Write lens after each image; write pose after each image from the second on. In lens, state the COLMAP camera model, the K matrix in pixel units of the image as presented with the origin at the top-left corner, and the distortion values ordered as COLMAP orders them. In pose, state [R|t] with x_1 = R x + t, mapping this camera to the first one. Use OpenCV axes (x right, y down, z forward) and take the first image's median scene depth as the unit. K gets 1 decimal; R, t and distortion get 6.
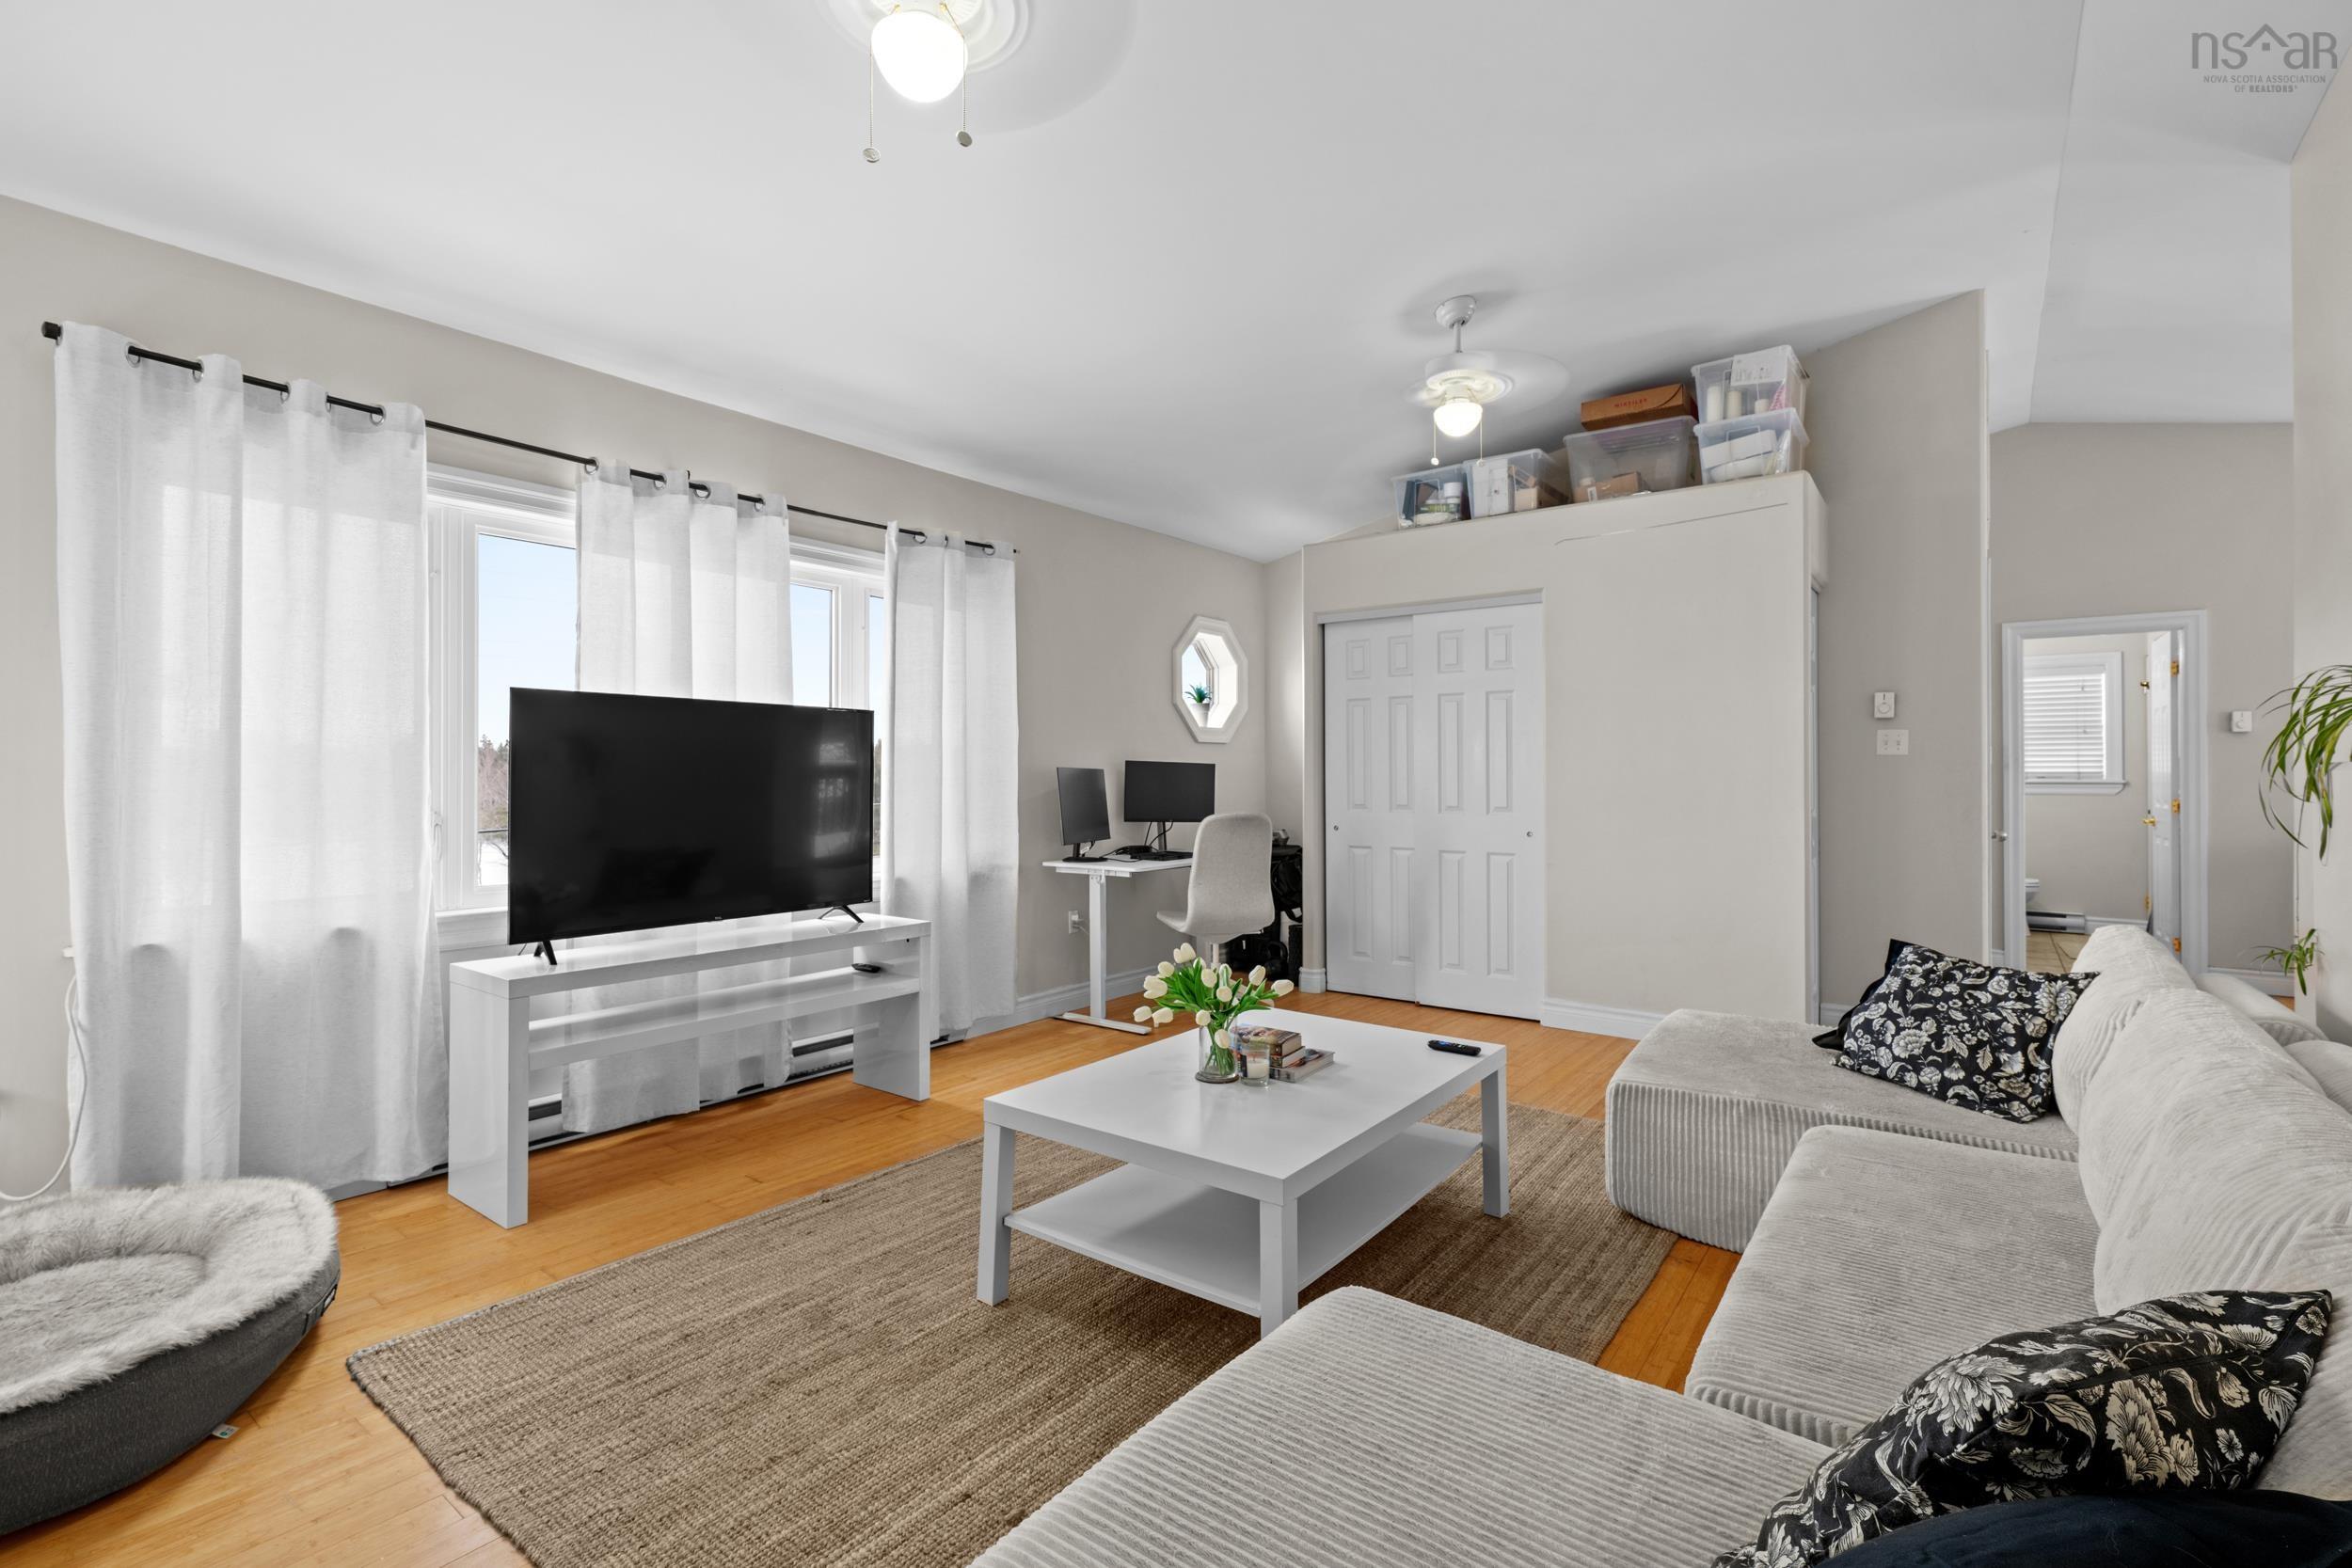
lens RADIAL K [[1050.1, 0, 1179.4], [0, 1050.1, 781.3], [0, 0, 1]] dist [0.003223, 0.000323]
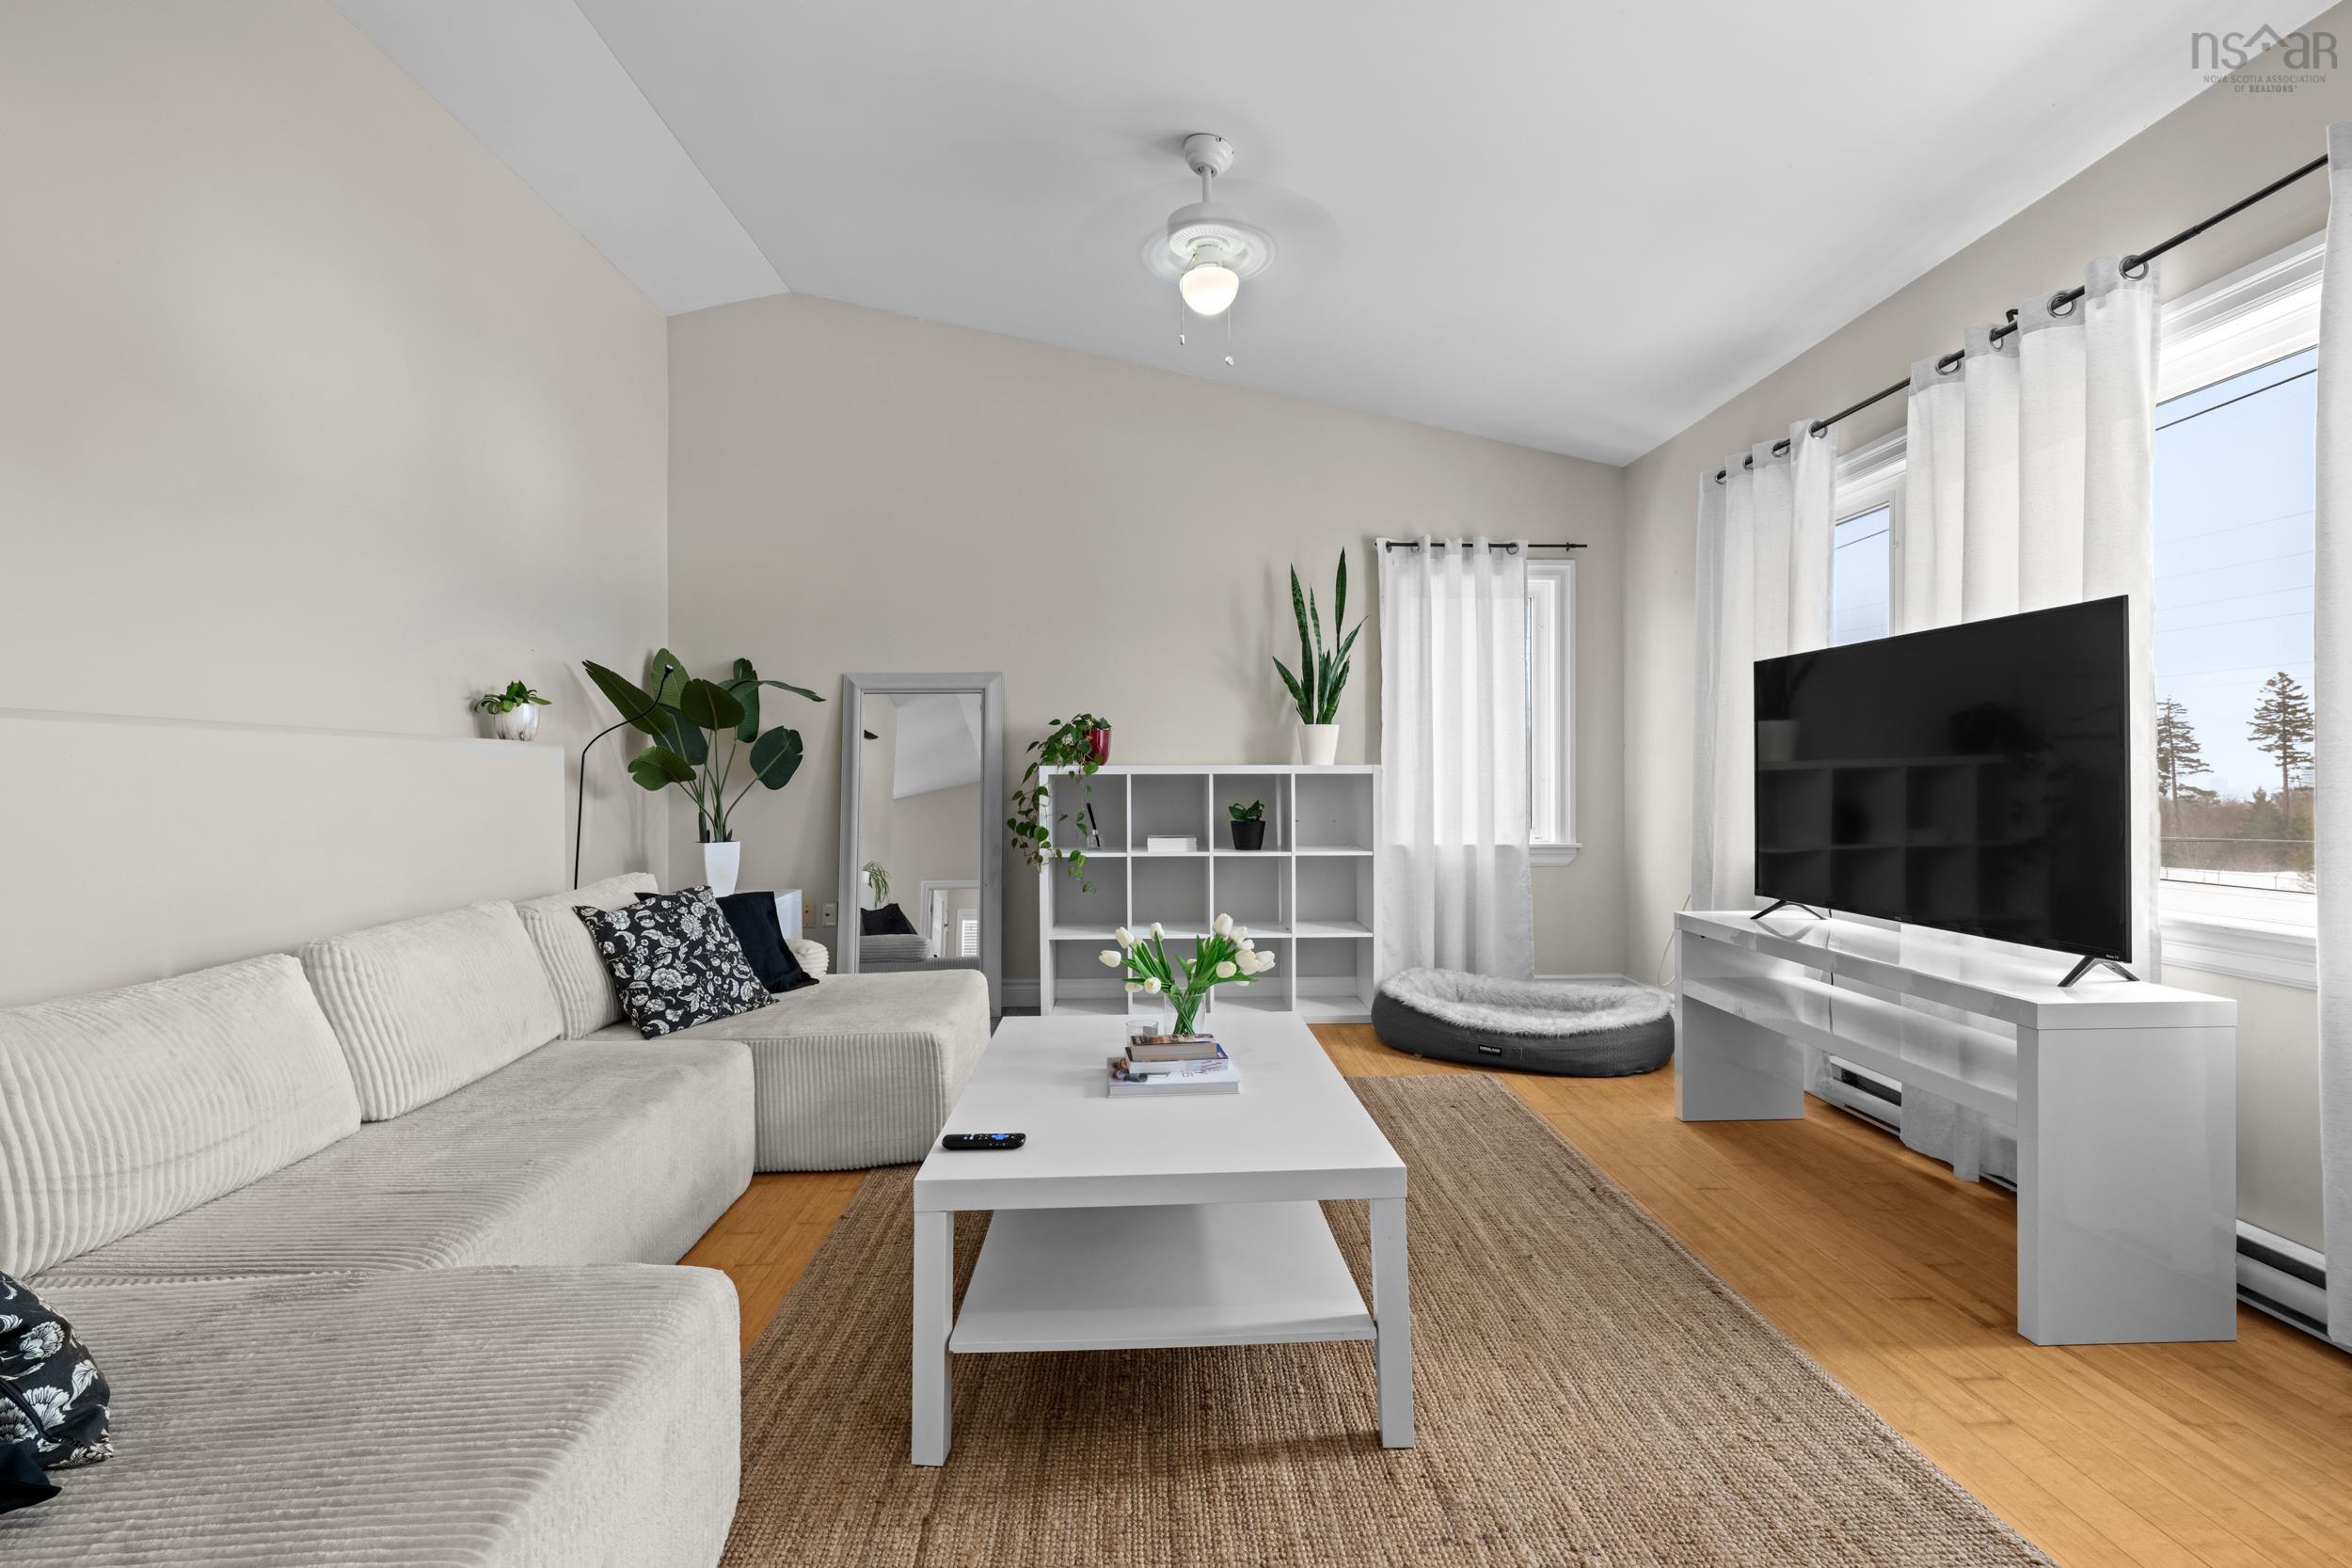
lens RADIAL K [[1101.9, 0, 1176.0], [0, 1101.9, 784.0], [0, 0, 1]] dist [0.000167, 0.000261]
pose [[-0.780128, 0.006055, -0.625591, 0.460315], [0.000483, 0.999959, 0.009076, 0.023272], [0.625620, 0.006778, -0.780099, 1.244087]]
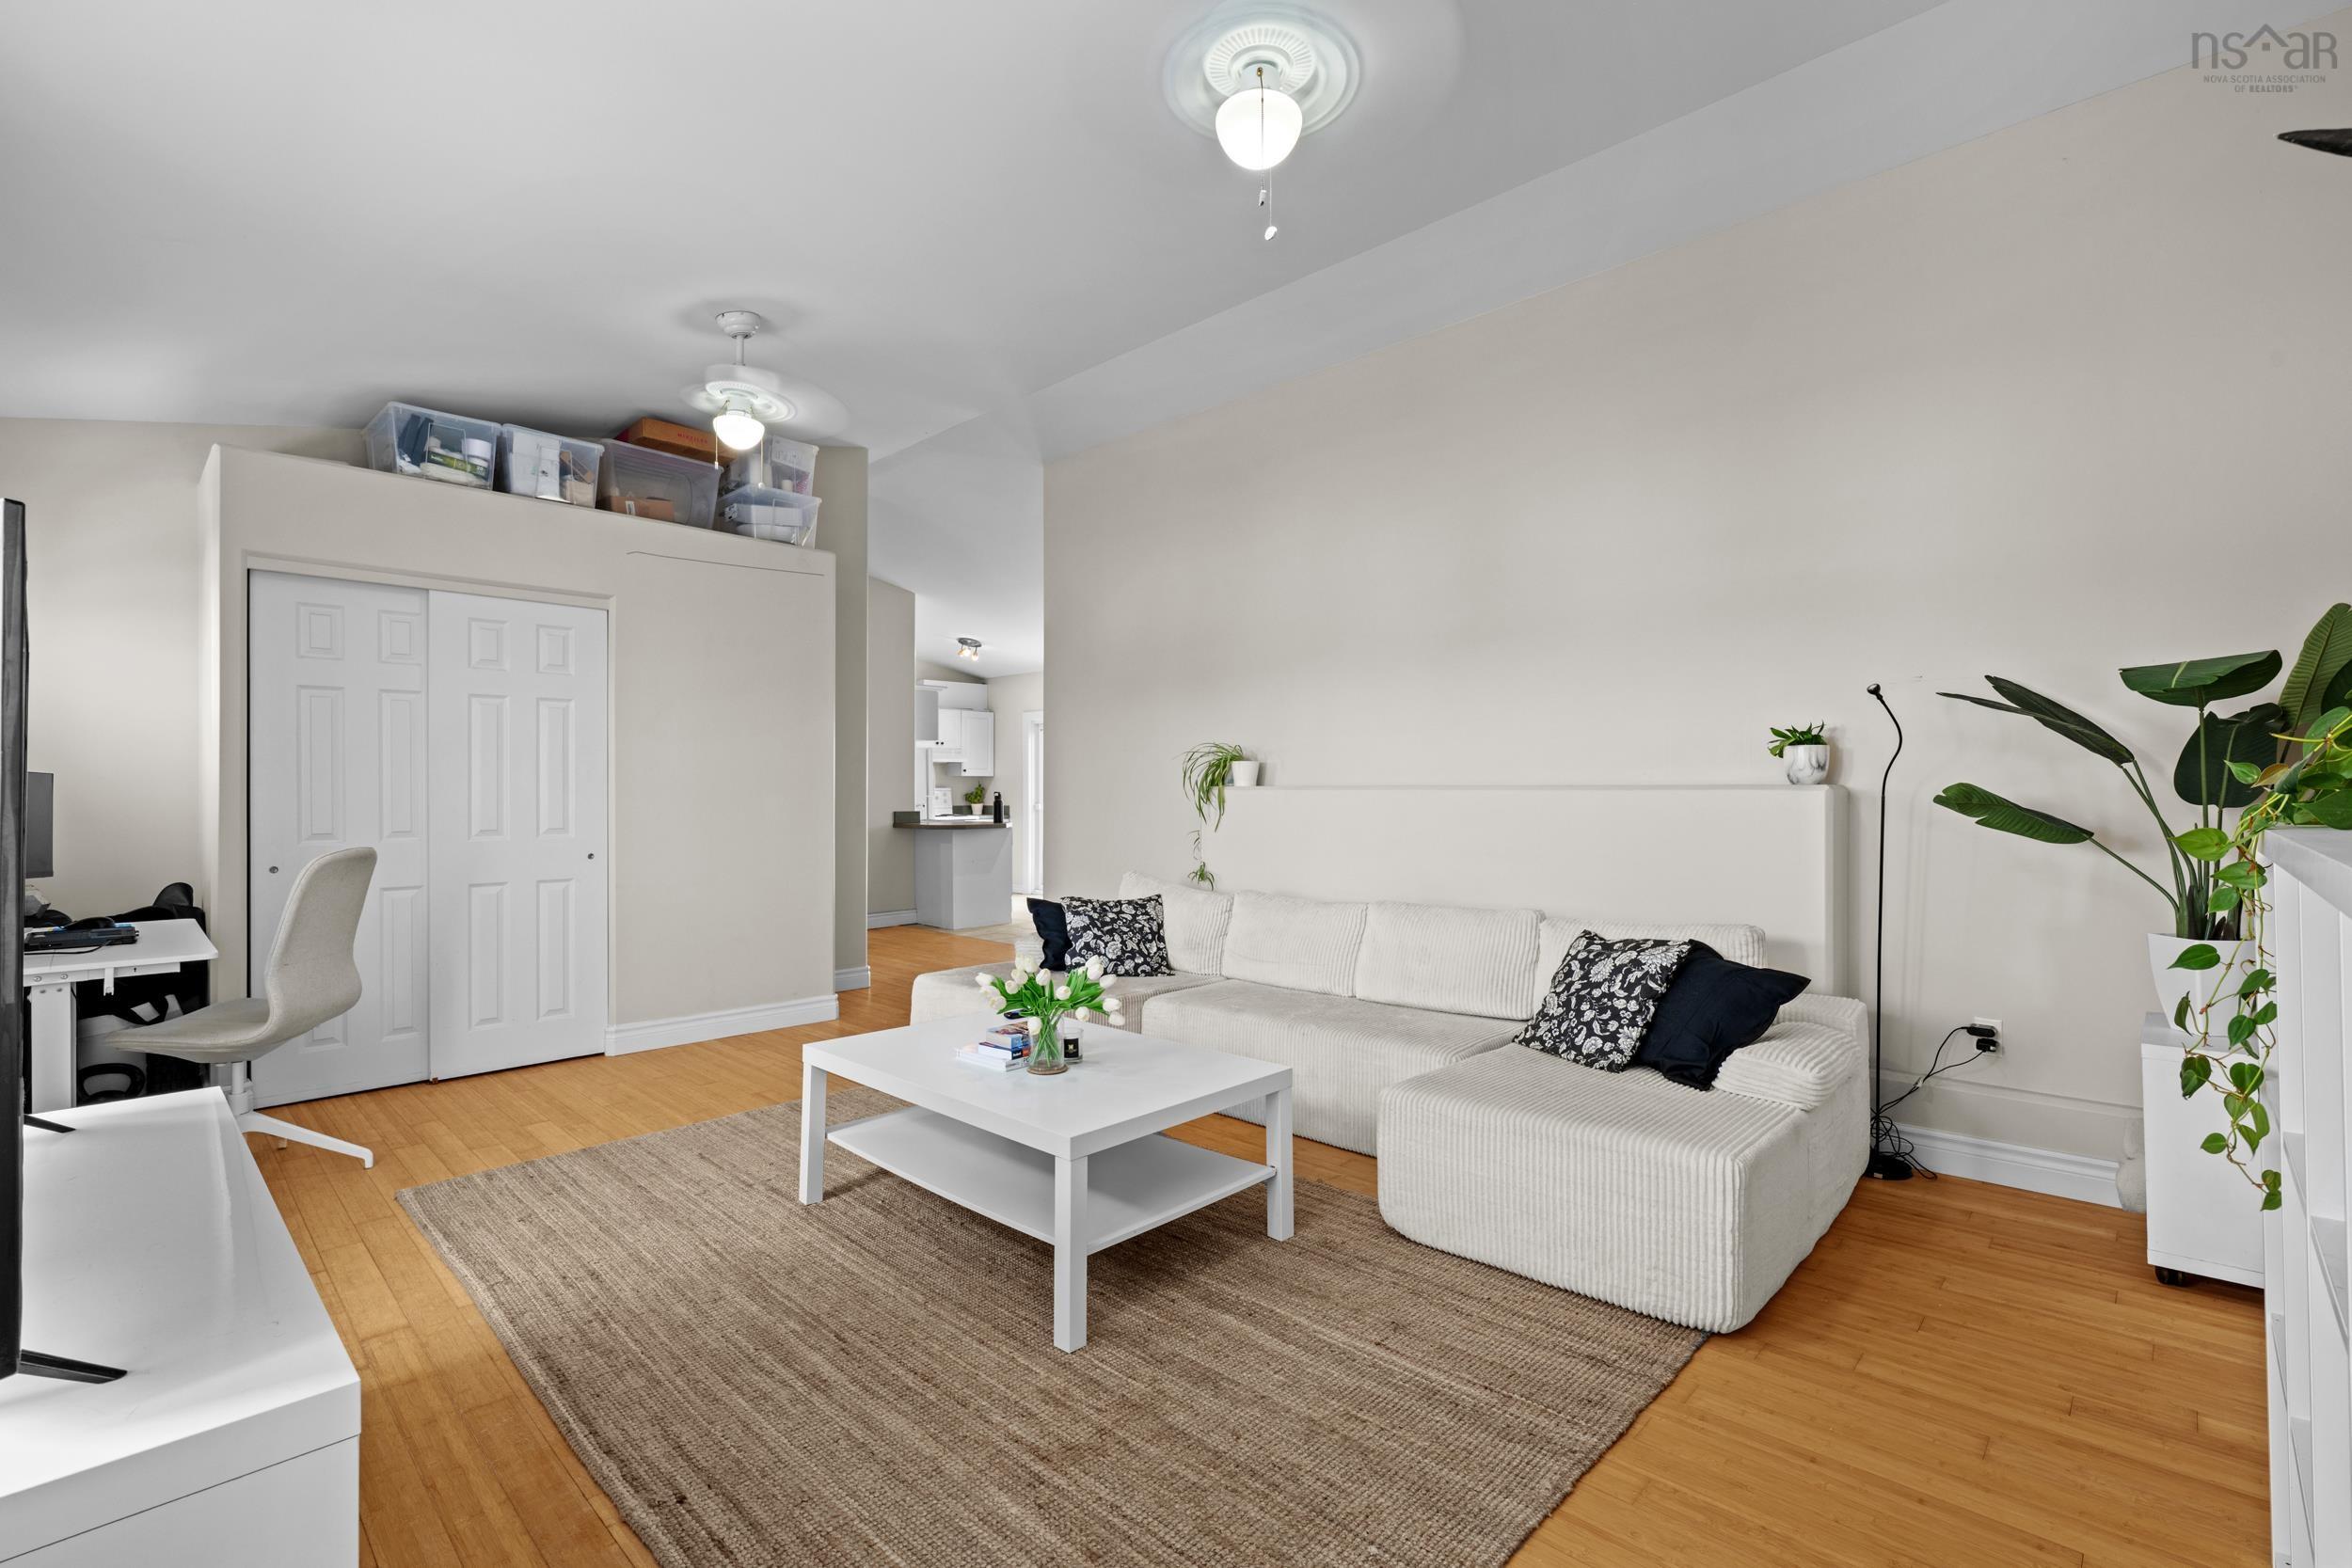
lens RADIAL K [[1050.1, 0, 1179.4], [0, 1050.1, 781.3], [0, 0, 1]] dist [0.003223, 0.000323]
pose [[0.118929, 0.009813, 0.992854, -0.735972], [0.006557, 0.999922, -0.010668, -0.002808], [-0.992881, 0.007779, 0.118855, 0.521528]]
